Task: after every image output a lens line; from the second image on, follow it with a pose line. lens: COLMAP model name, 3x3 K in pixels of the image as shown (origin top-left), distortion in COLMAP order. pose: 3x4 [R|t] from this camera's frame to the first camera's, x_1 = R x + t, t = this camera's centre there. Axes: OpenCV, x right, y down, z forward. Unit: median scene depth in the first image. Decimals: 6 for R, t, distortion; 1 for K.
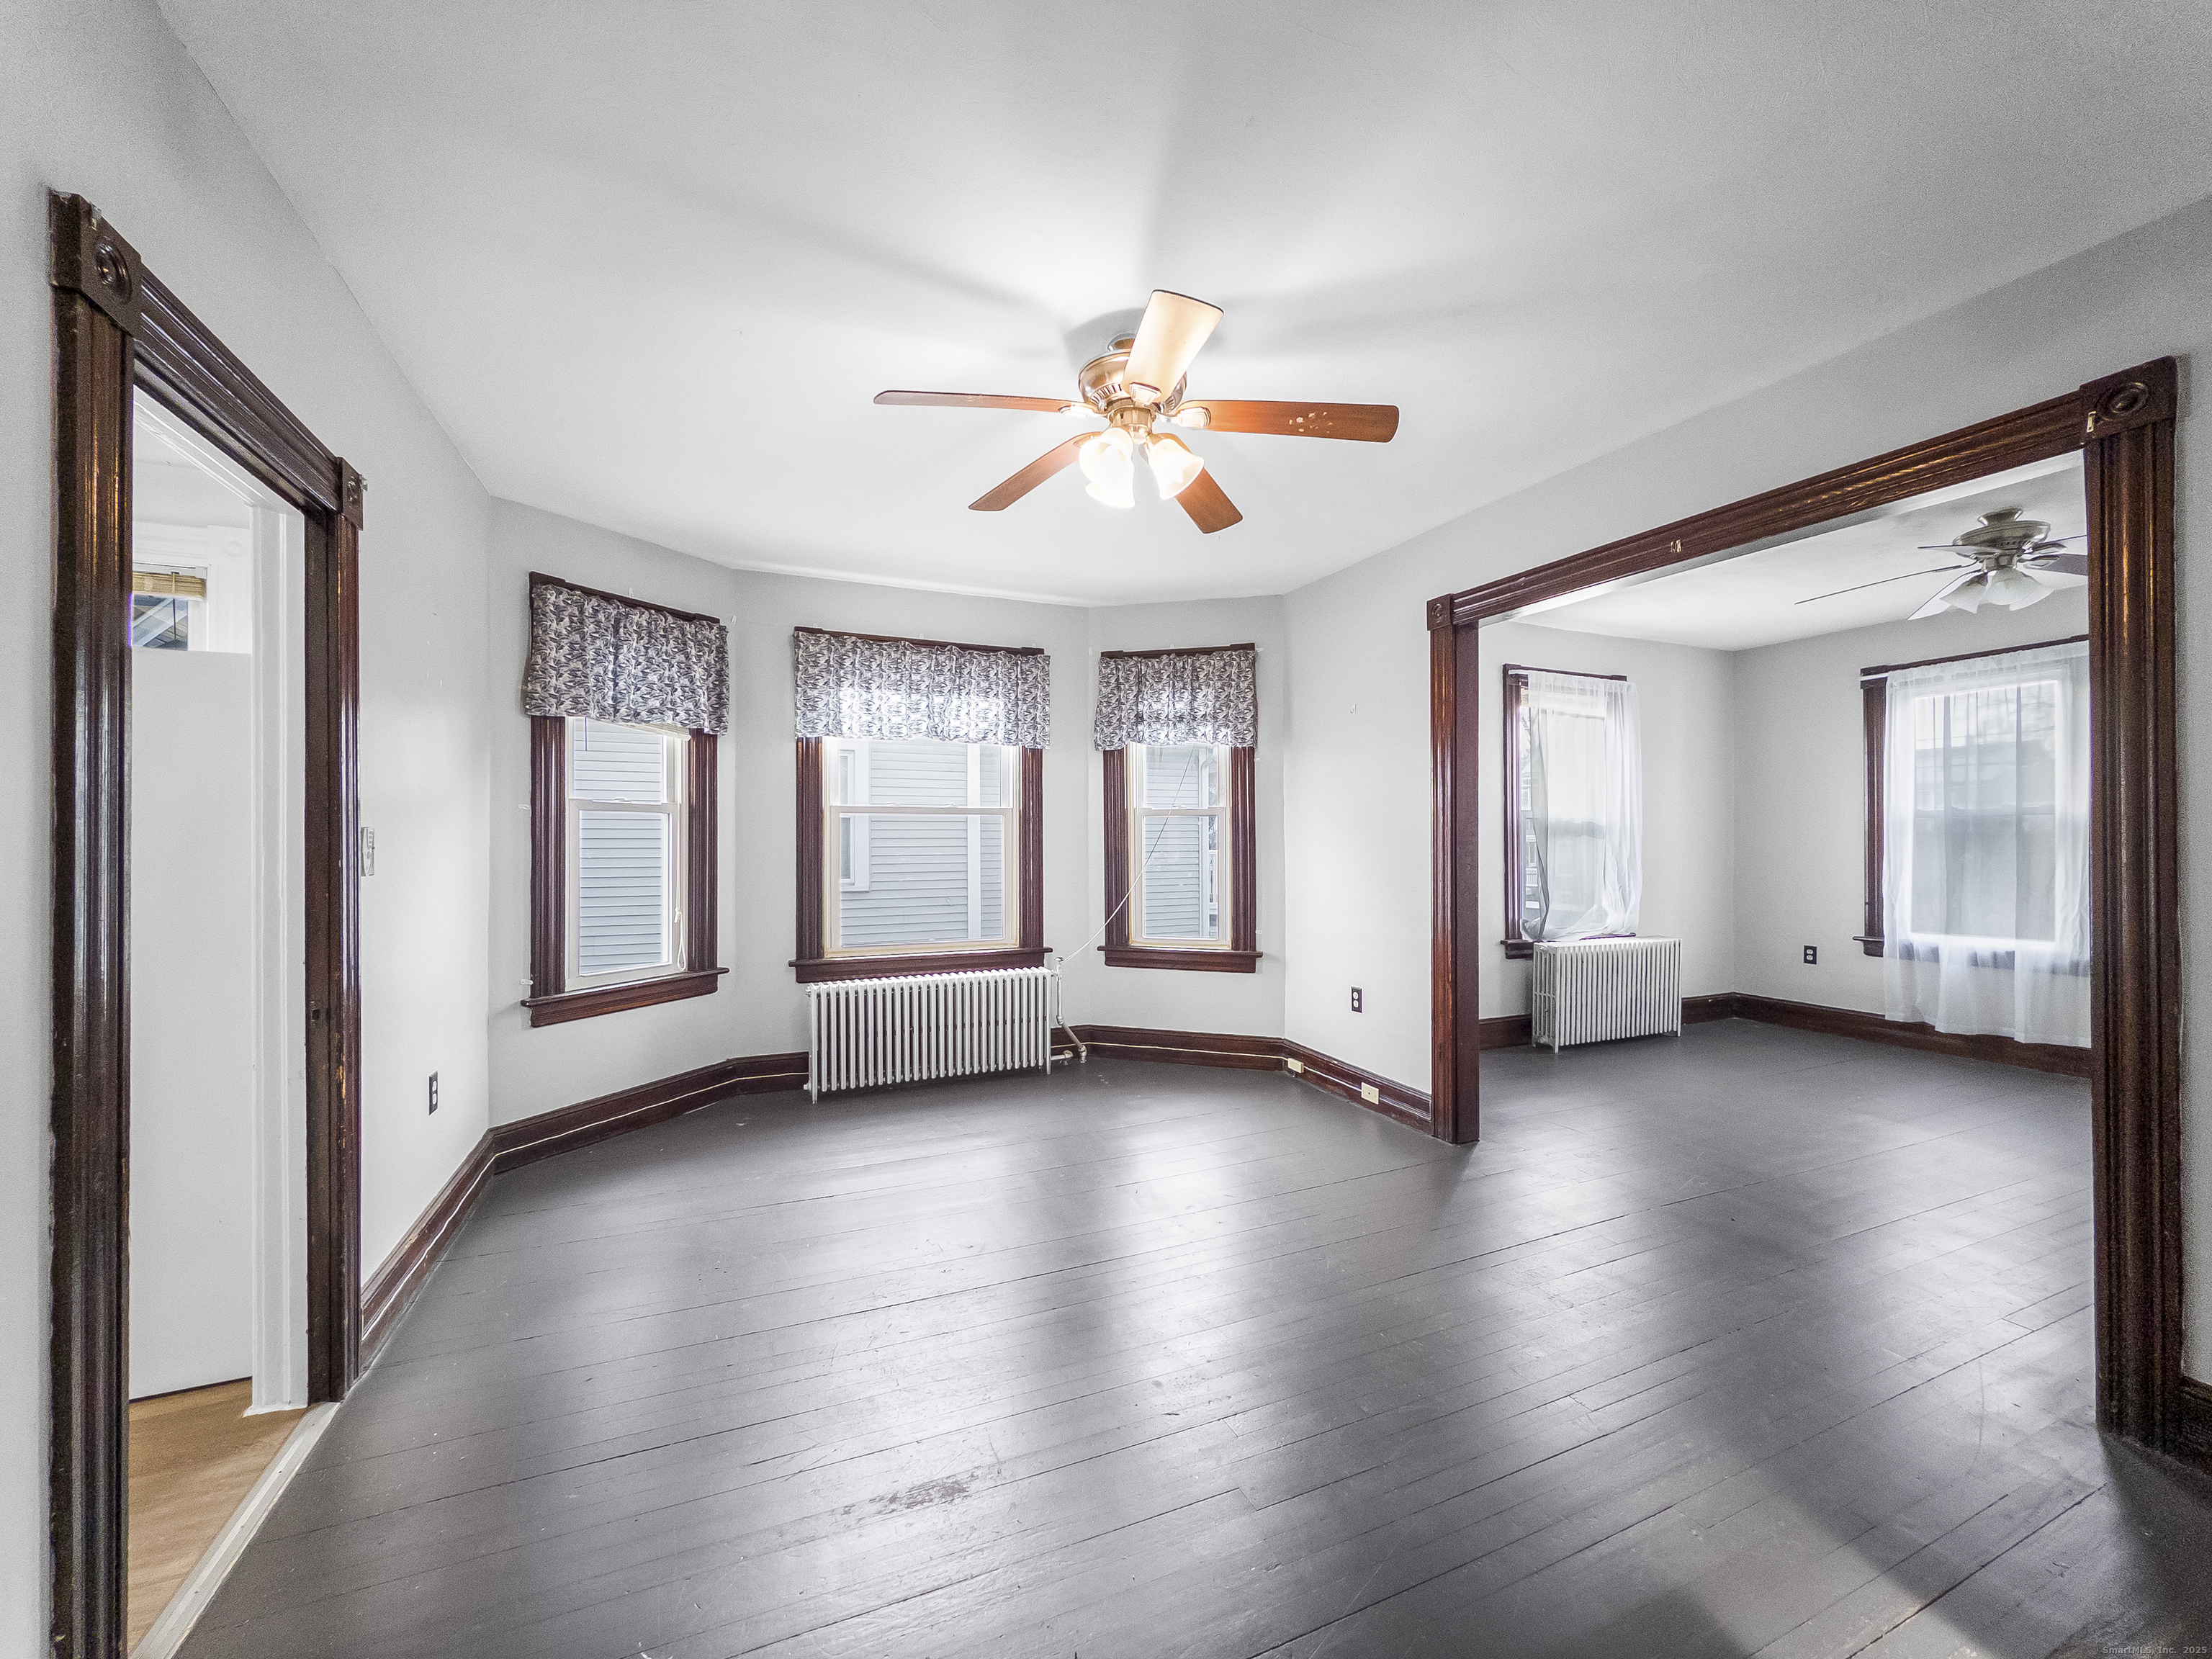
lens RADIAL K [[881.8, 0, 1112.0], [0, 881.8, 835.1], [0, 0, 1]] dist [0.001150, 0.000507]
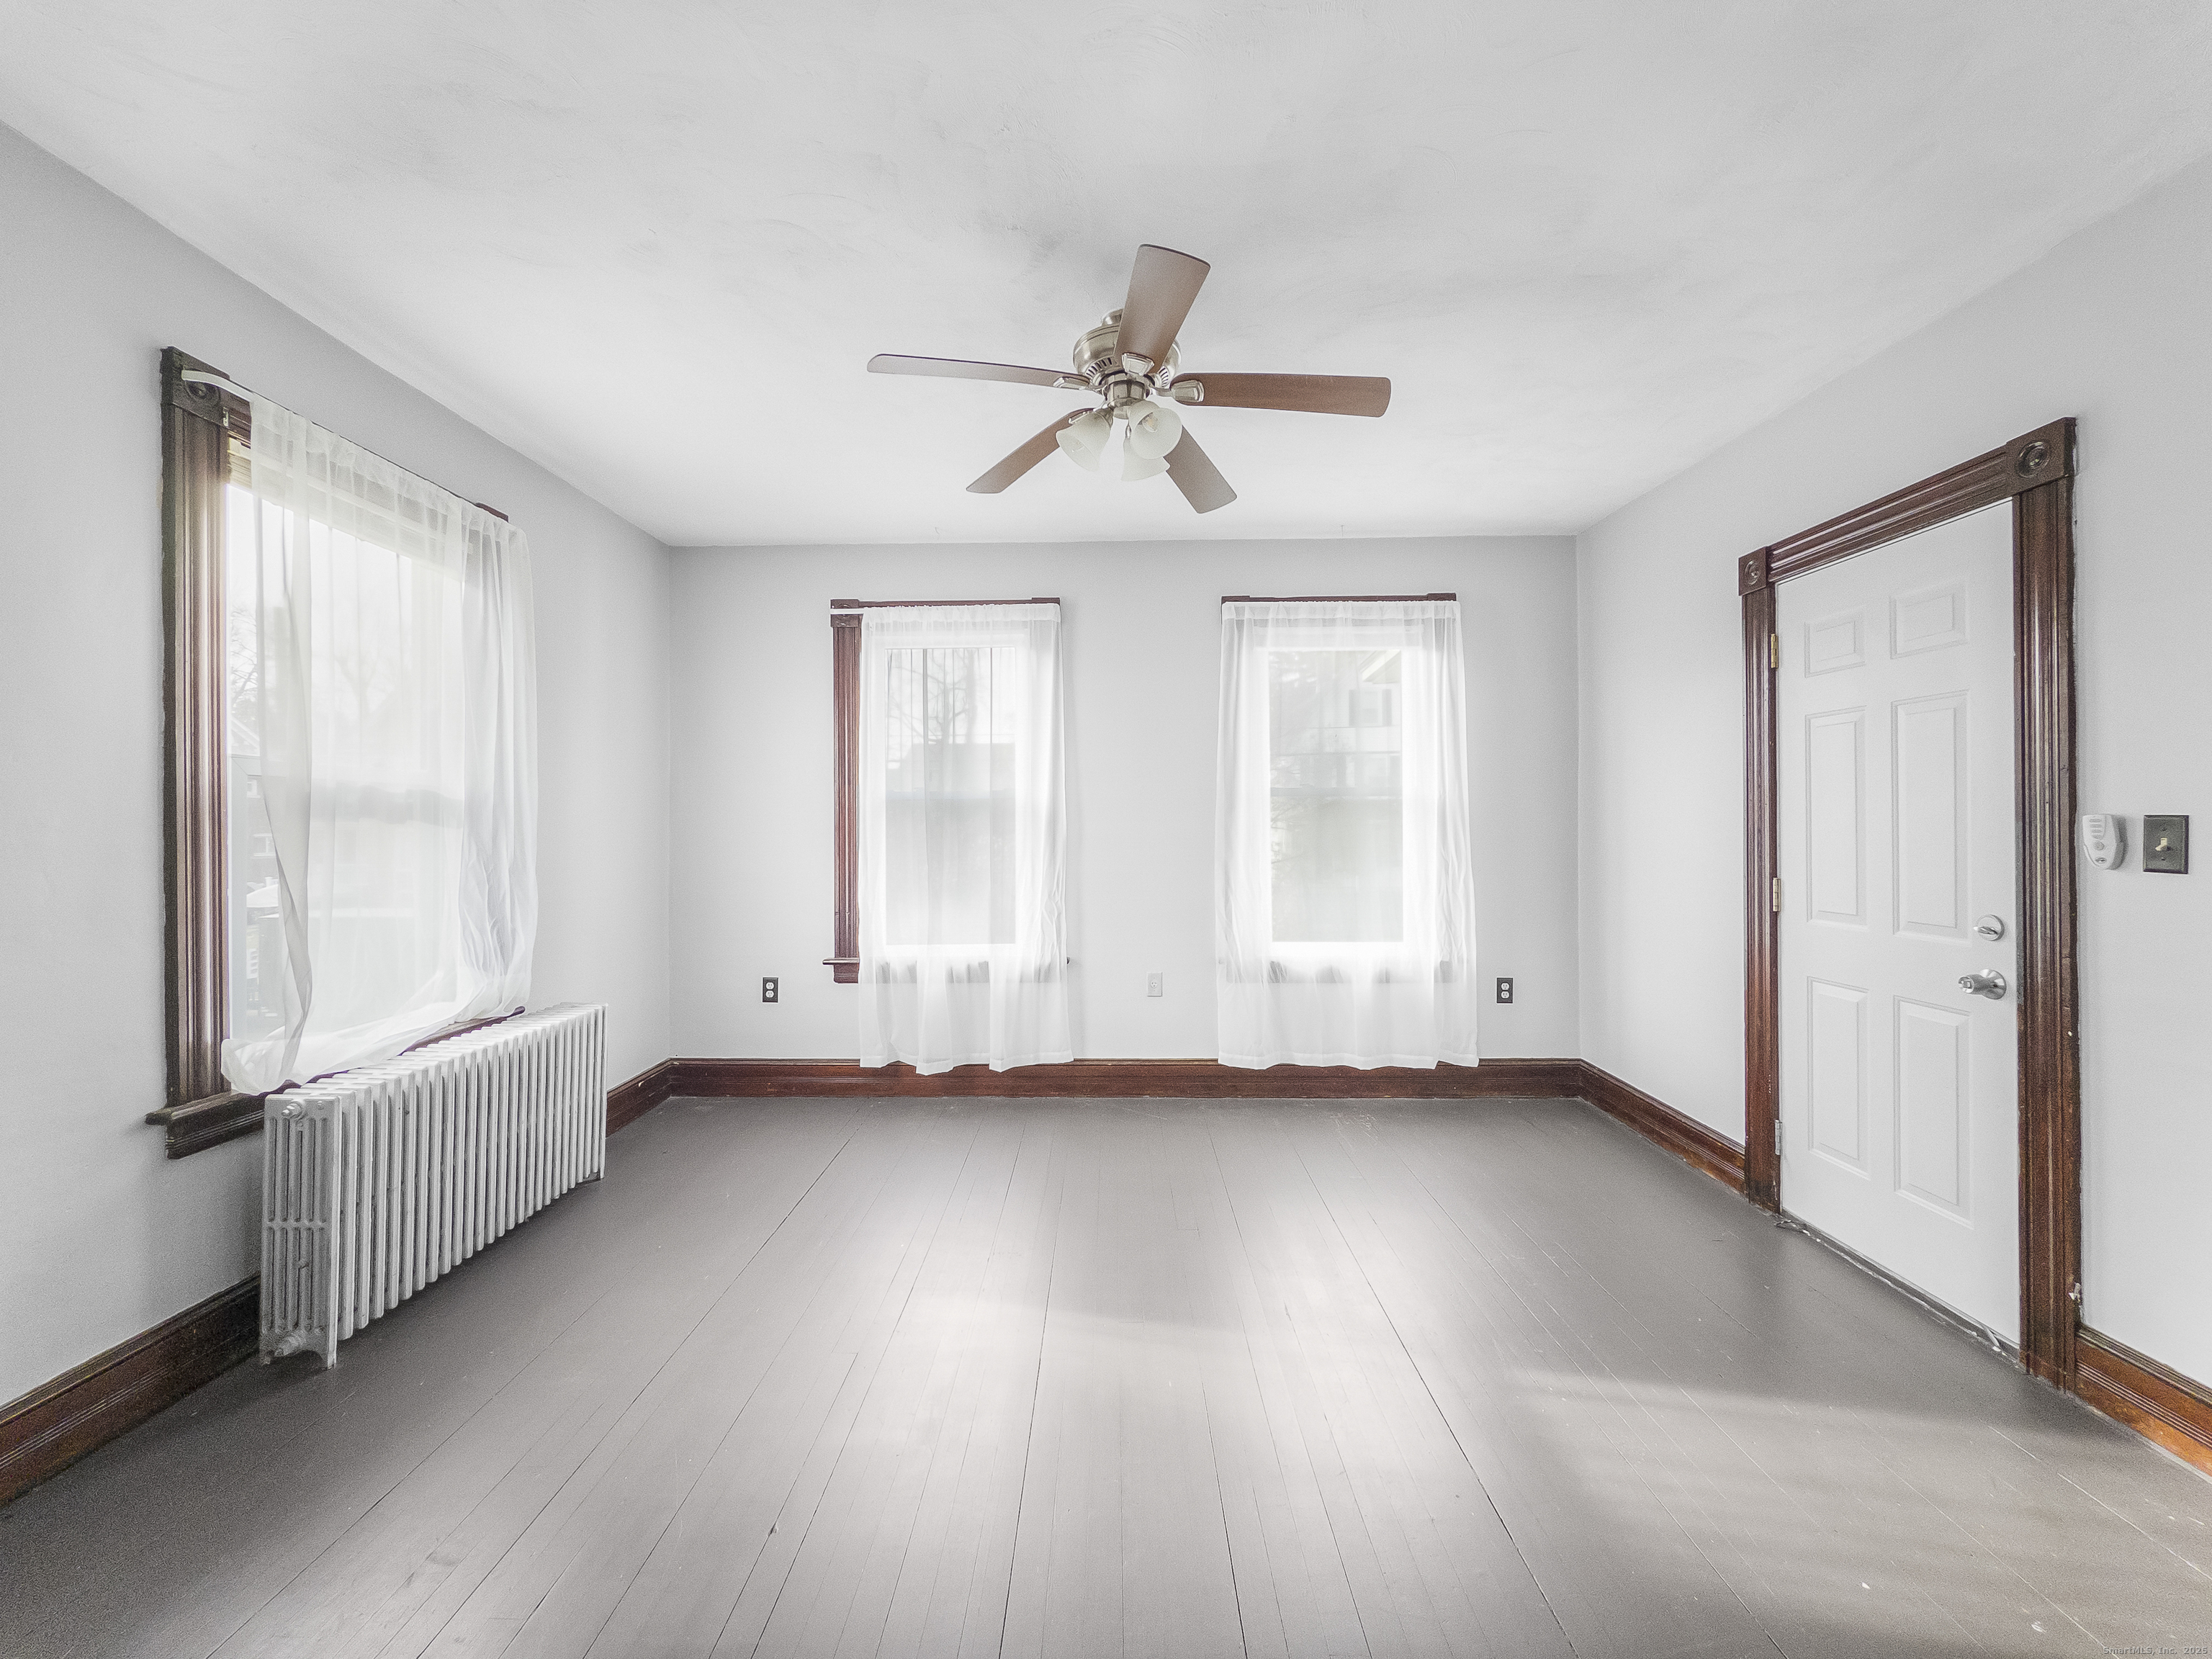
lens RADIAL K [[881.8, 0, 1099.1], [0, 881.8, 821.9], [0, 0, 1]] dist [0.001150, 0.000507]
pose [[0.417089, 0.003183, 0.908860, 0.275708], [-0.000639, 0.999995, -0.003209, 0.002425], [-0.908865, 0.000757, 0.417089, 0.500757]]
